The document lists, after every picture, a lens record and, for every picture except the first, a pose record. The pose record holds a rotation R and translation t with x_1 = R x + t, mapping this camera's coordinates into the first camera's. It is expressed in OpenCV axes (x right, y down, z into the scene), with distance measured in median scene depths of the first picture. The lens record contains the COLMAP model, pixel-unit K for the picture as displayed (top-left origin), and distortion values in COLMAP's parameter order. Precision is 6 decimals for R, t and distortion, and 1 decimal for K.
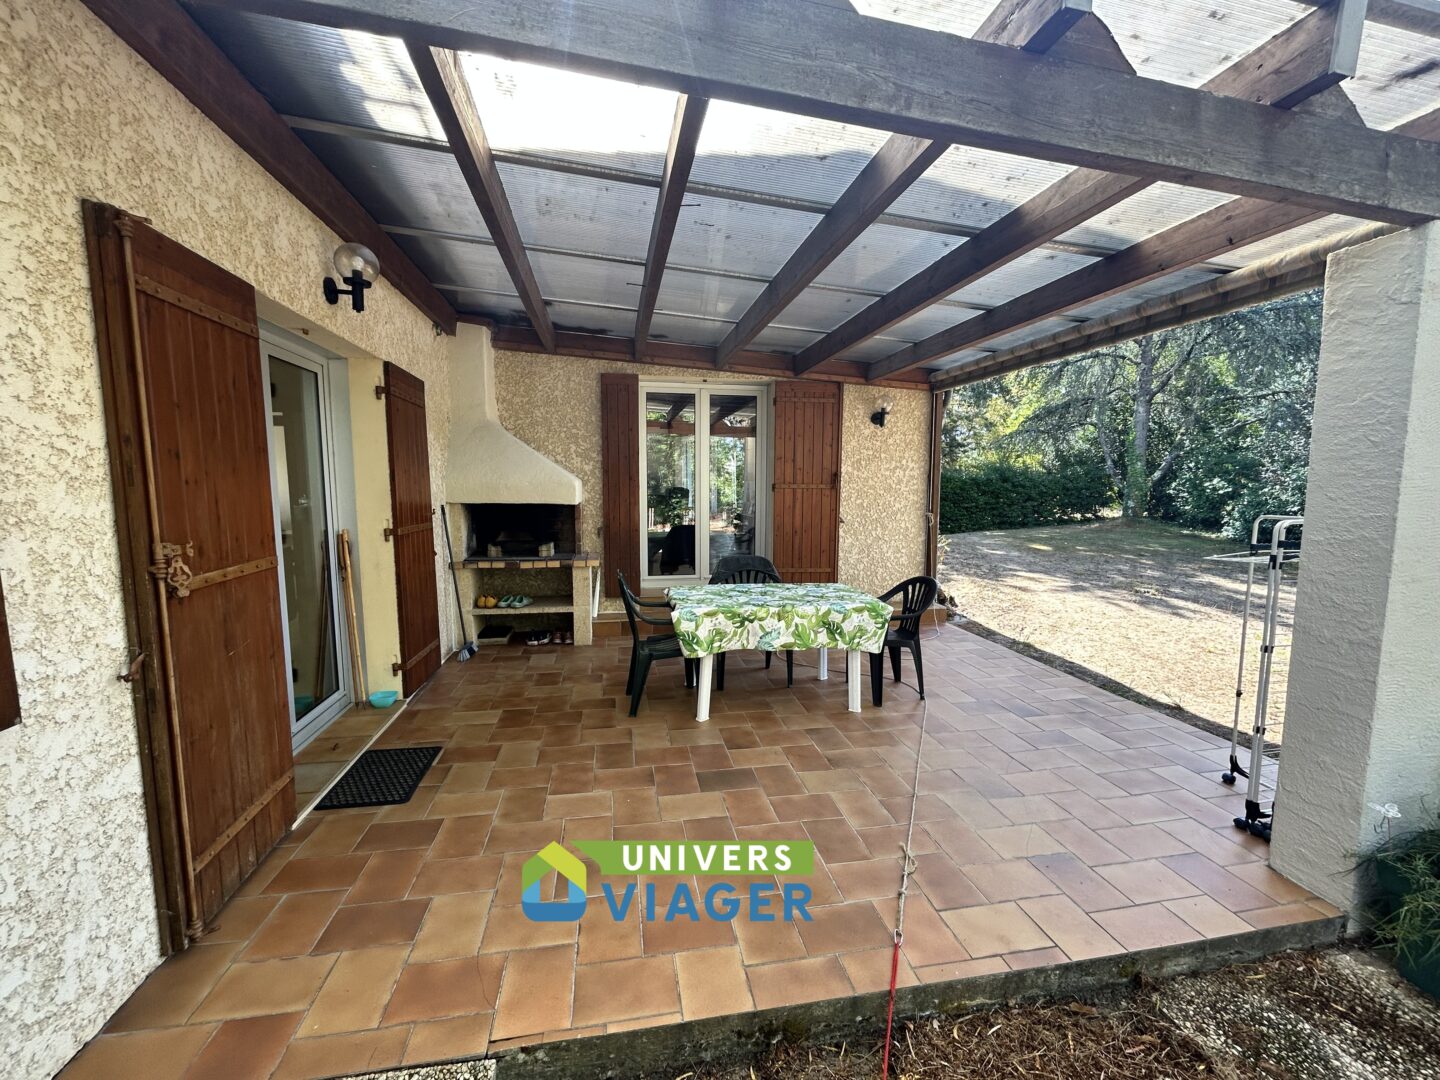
lens RADIAL K [[580.2, 0, 715.6], [0, 580.2, 539.2], [0, 0, 1]] dist [0.000394, 0.000104]
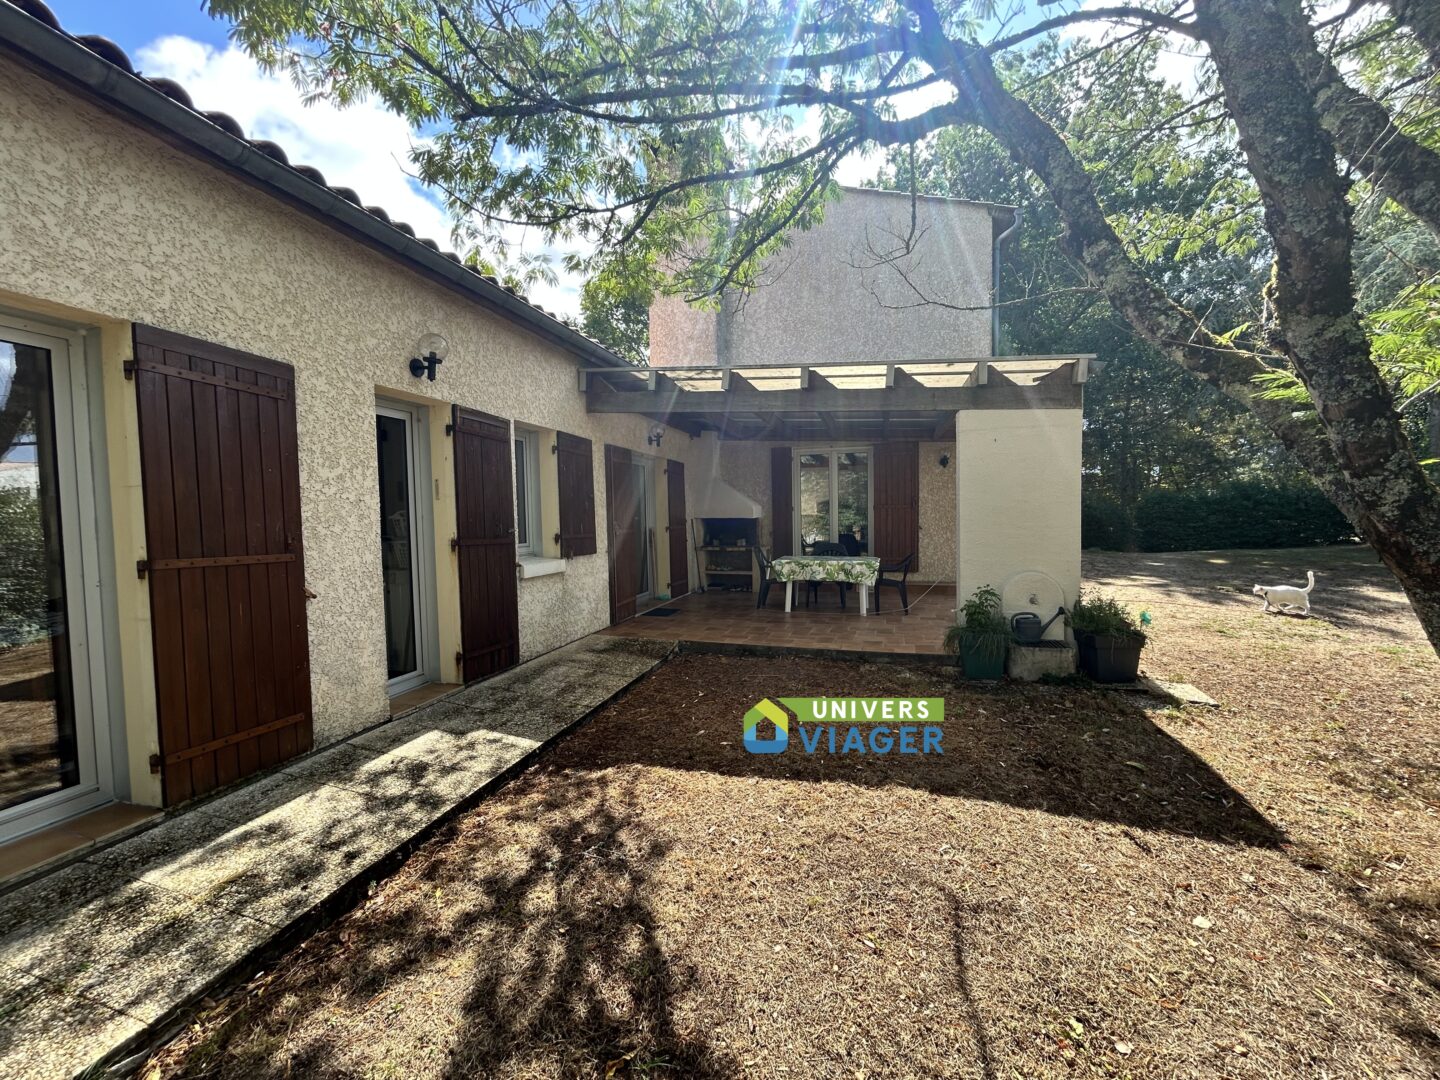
lens RADIAL K [[580.2, 0, 723.0], [0, 580.2, 541.0], [0, 0, 1]] dist [0.000394, 0.000104]
pose [[0.901419, 0.005066, -0.432919, 0.491760], [-0.024880, 0.998885, -0.040115, 0.094532], [0.432233, 0.046932, 0.900540, -0.763597]]
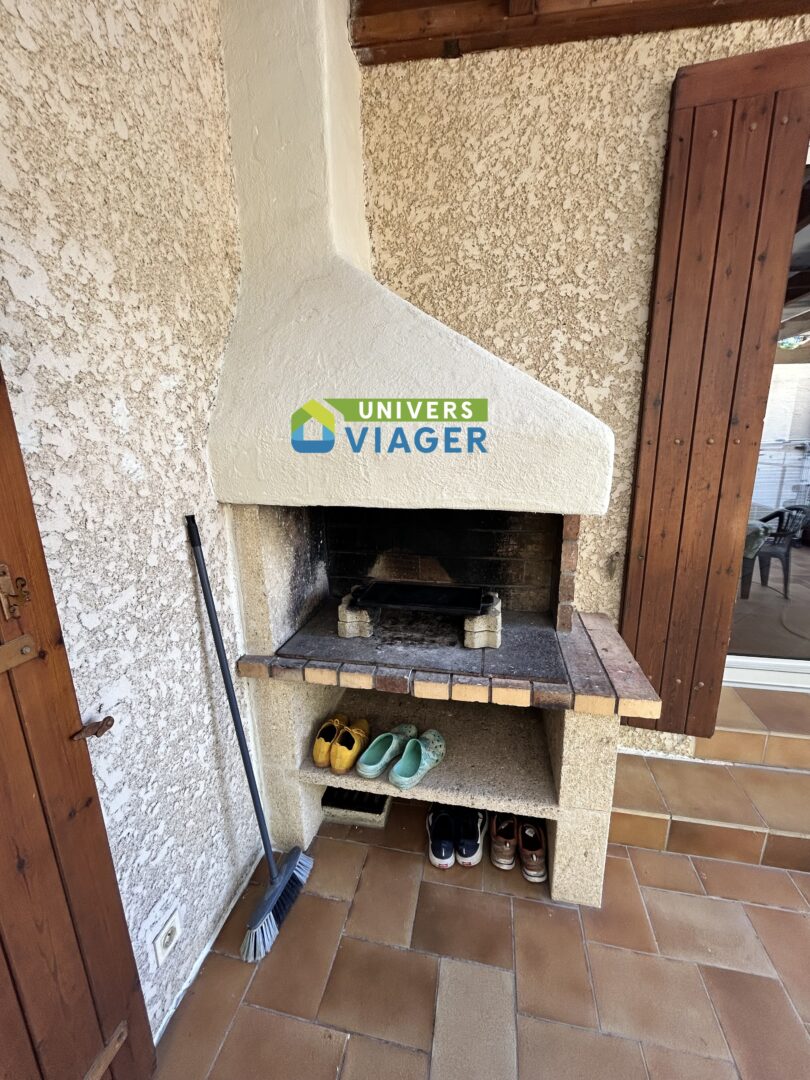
lens RADIAL K [[435.1, 0, 407.1], [0, 435.1, 540.9], [0, 0, 1]] dist [0.000394, 0.000104]
pose [[0.932025, 0.065802, -0.356370, -0.249530], [-0.015935, 0.989867, 0.141100, -0.074841], [0.362044, -0.125830, 0.923629, 0.755237]]
